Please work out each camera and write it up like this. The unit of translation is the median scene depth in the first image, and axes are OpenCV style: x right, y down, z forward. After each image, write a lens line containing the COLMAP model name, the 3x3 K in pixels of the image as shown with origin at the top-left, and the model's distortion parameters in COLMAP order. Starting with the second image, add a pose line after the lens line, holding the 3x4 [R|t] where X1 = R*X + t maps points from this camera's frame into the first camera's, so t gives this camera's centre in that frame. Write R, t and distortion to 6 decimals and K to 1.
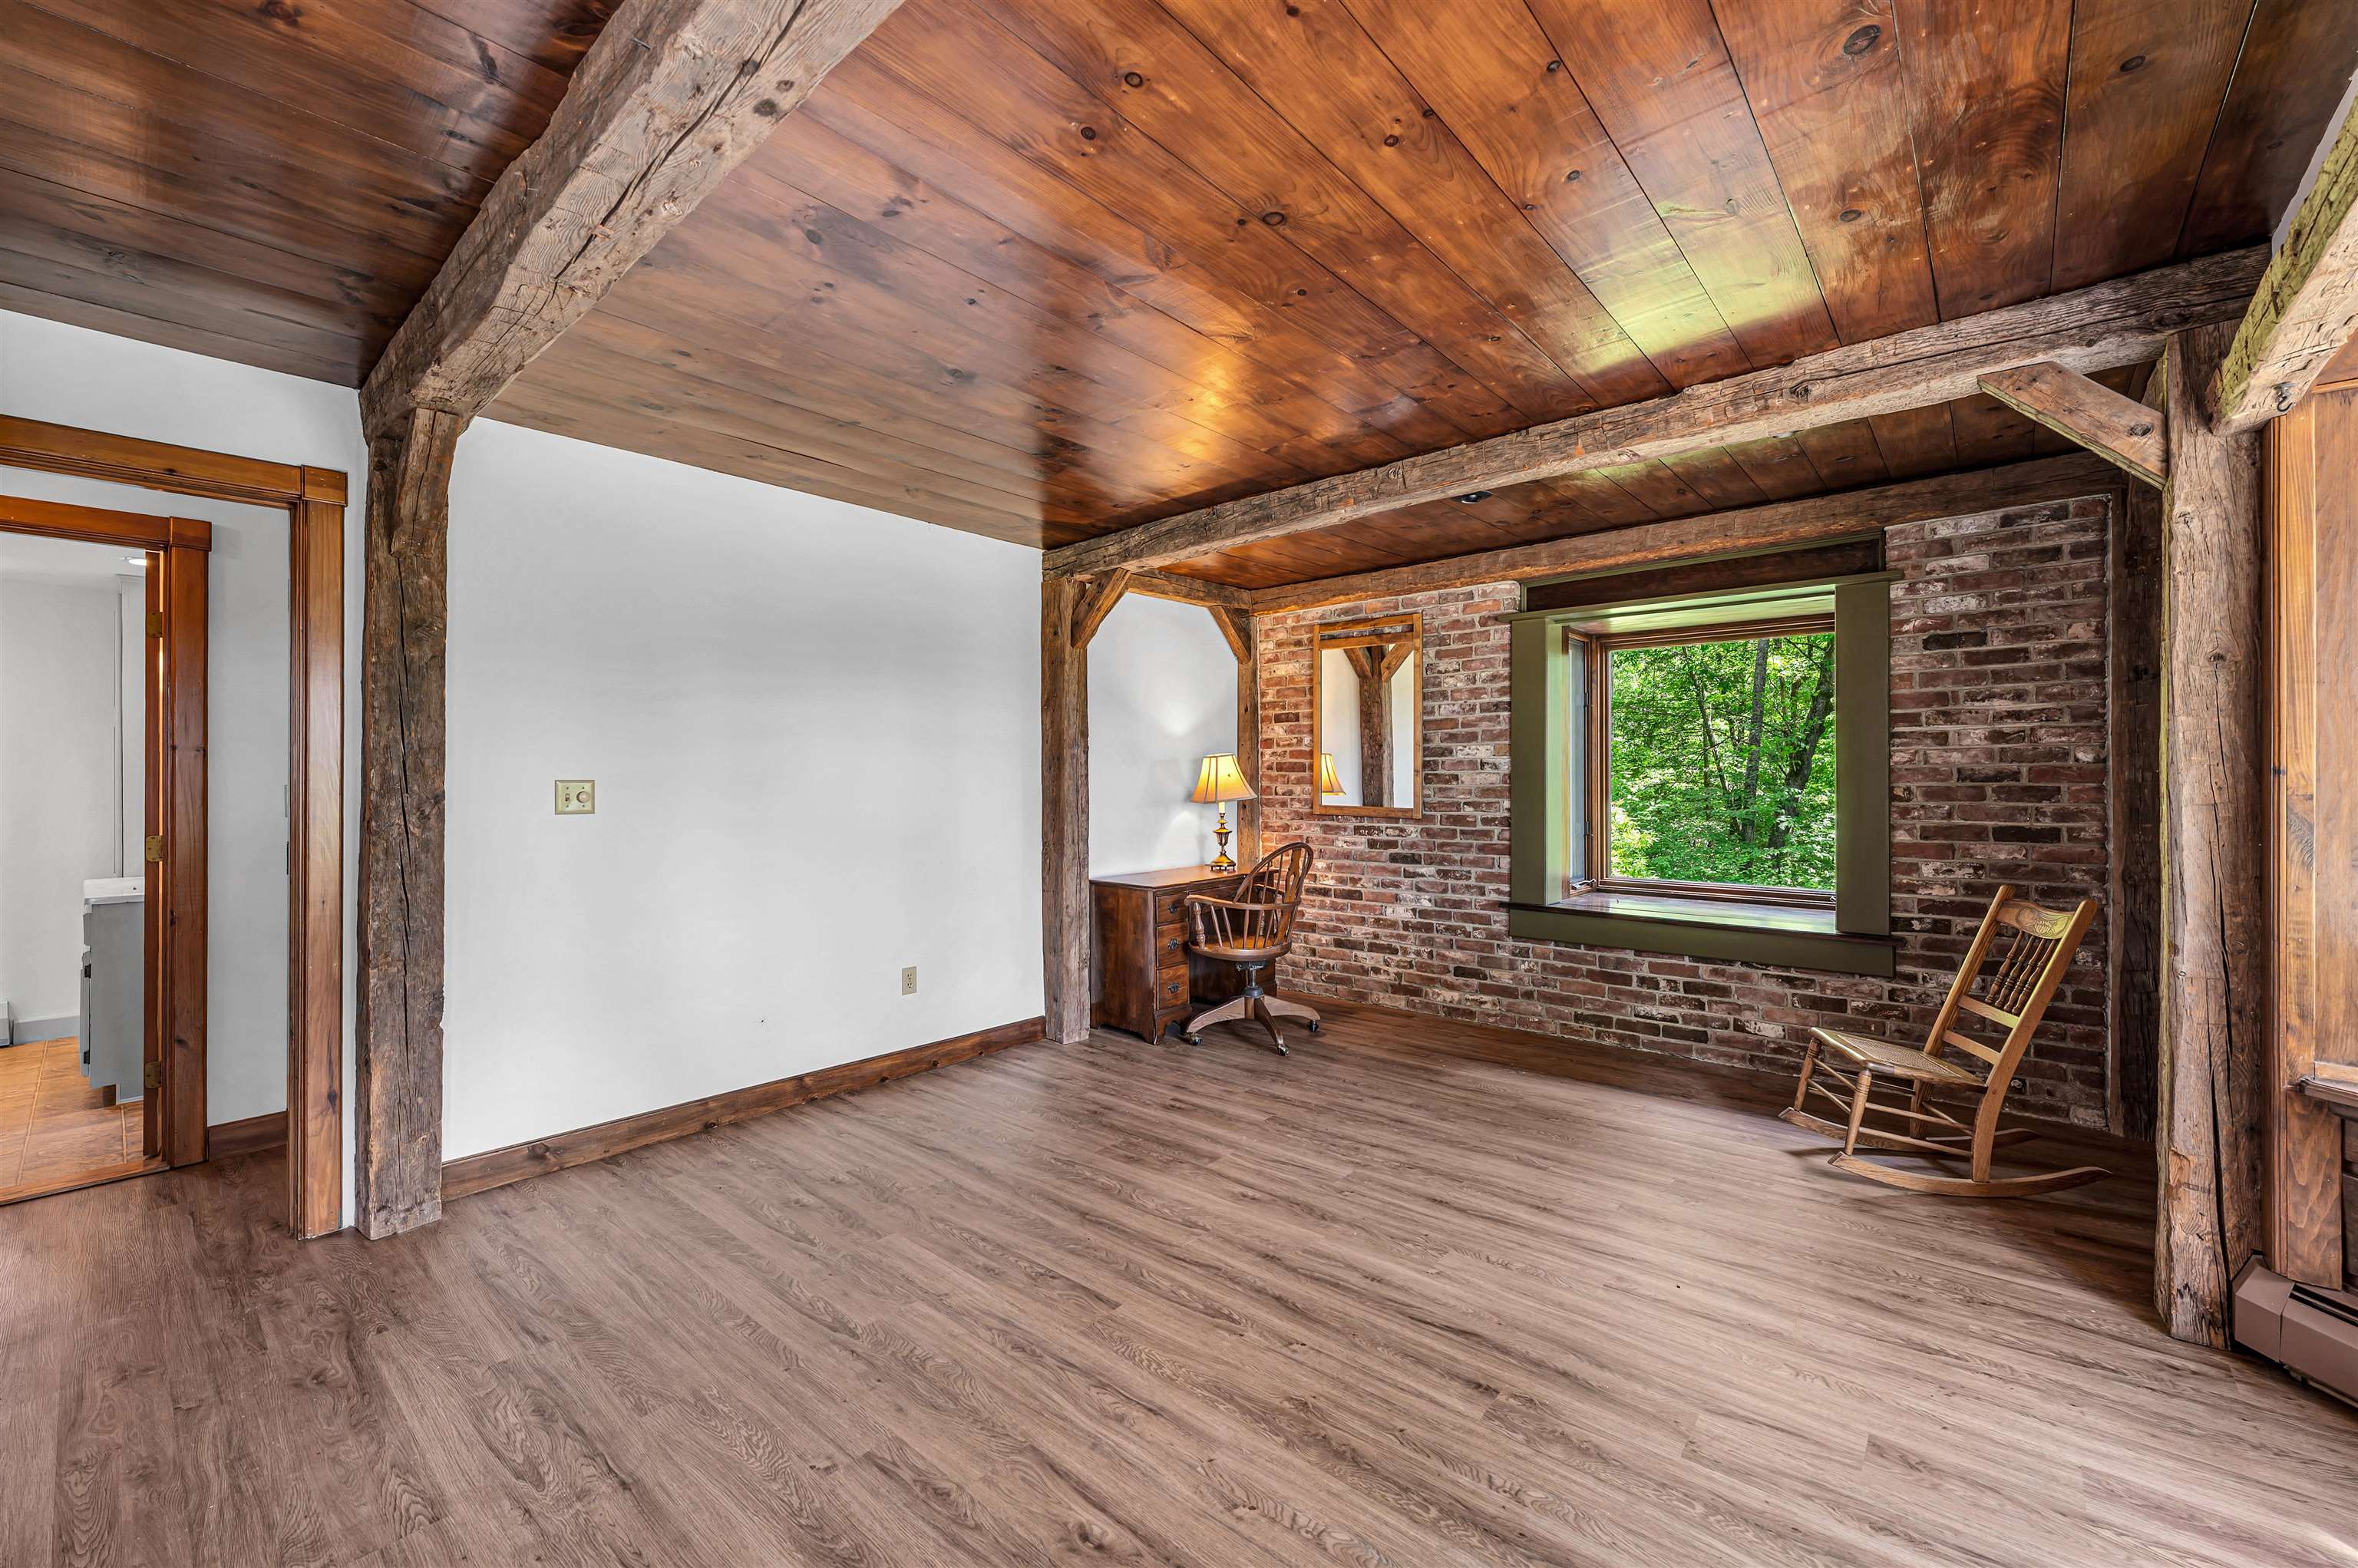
lens RADIAL K [[939.1, 0, 1196.3], [0, 939.1, 780.9], [0, 0, 1]] dist [-0.000052, 0.000484]
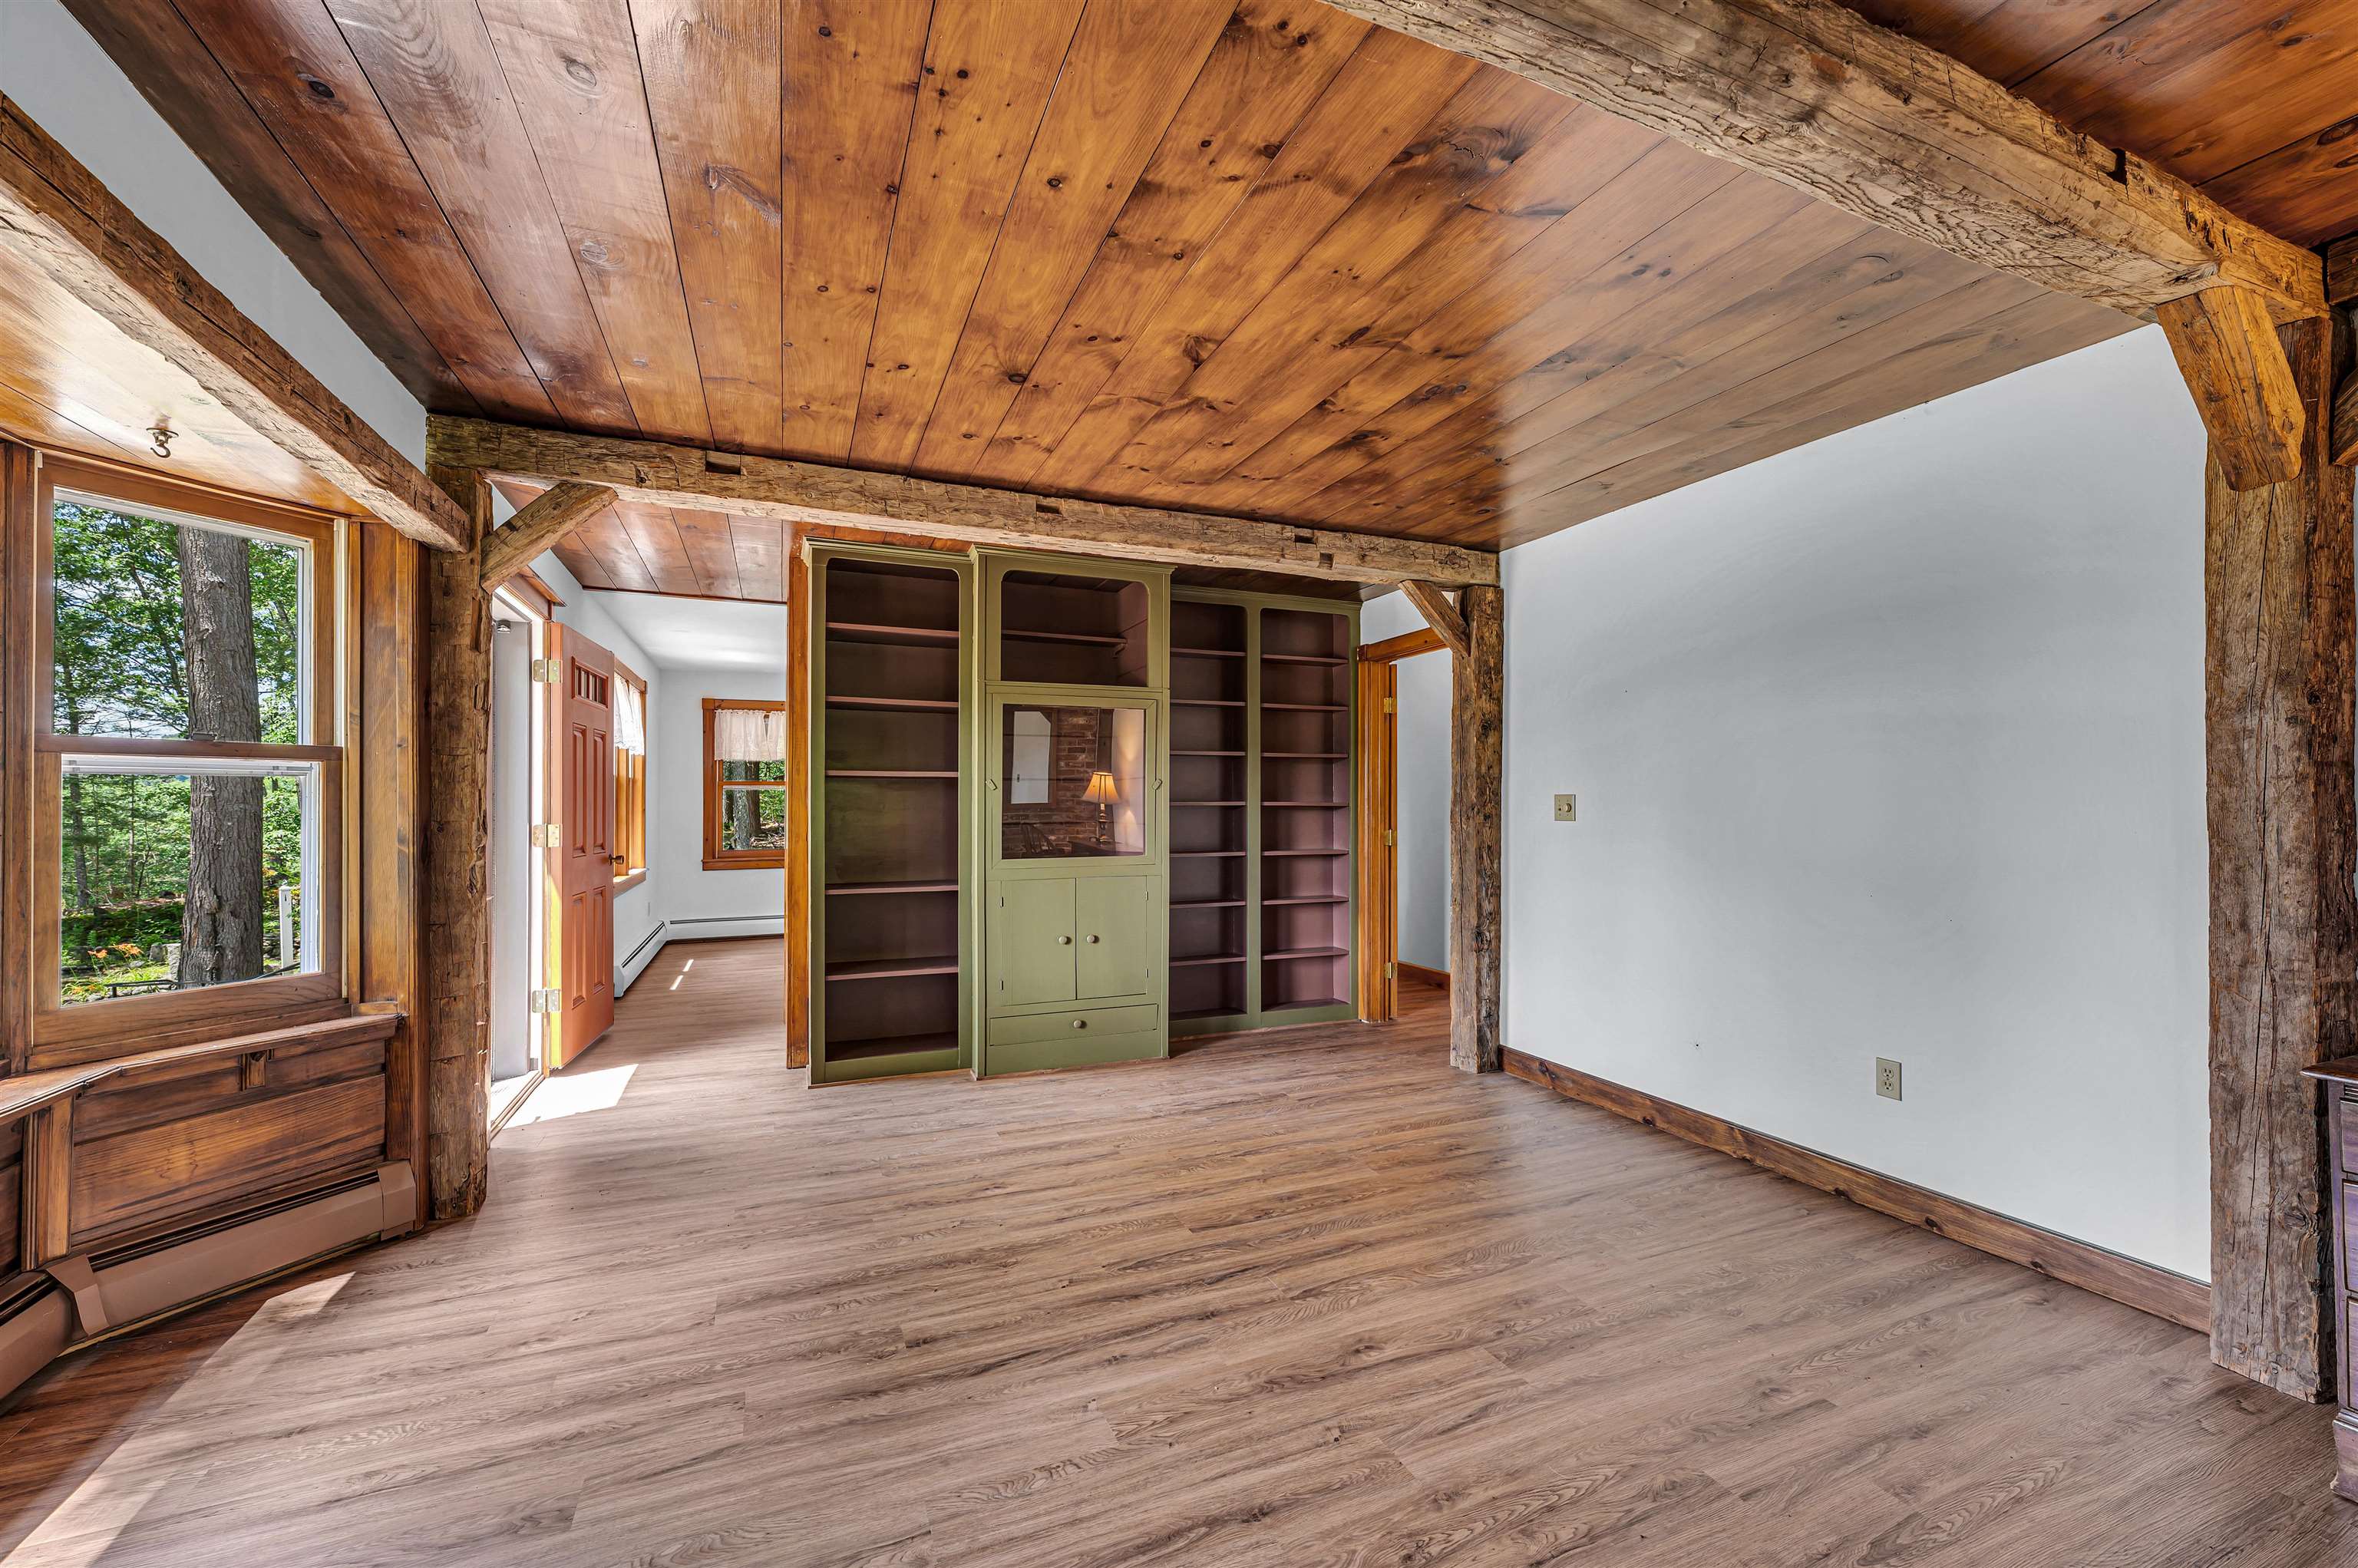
lens RADIAL K [[939.1, 0, 1185.3], [0, 939.1, 795.6], [0, 0, 1]] dist [-0.000052, 0.000484]
pose [[-0.439858, -0.002391, -0.898064, 0.875395], [0.002873, 0.999988, -0.004069, 0.005370], [0.898063, -0.004370, -0.439846, 1.331168]]
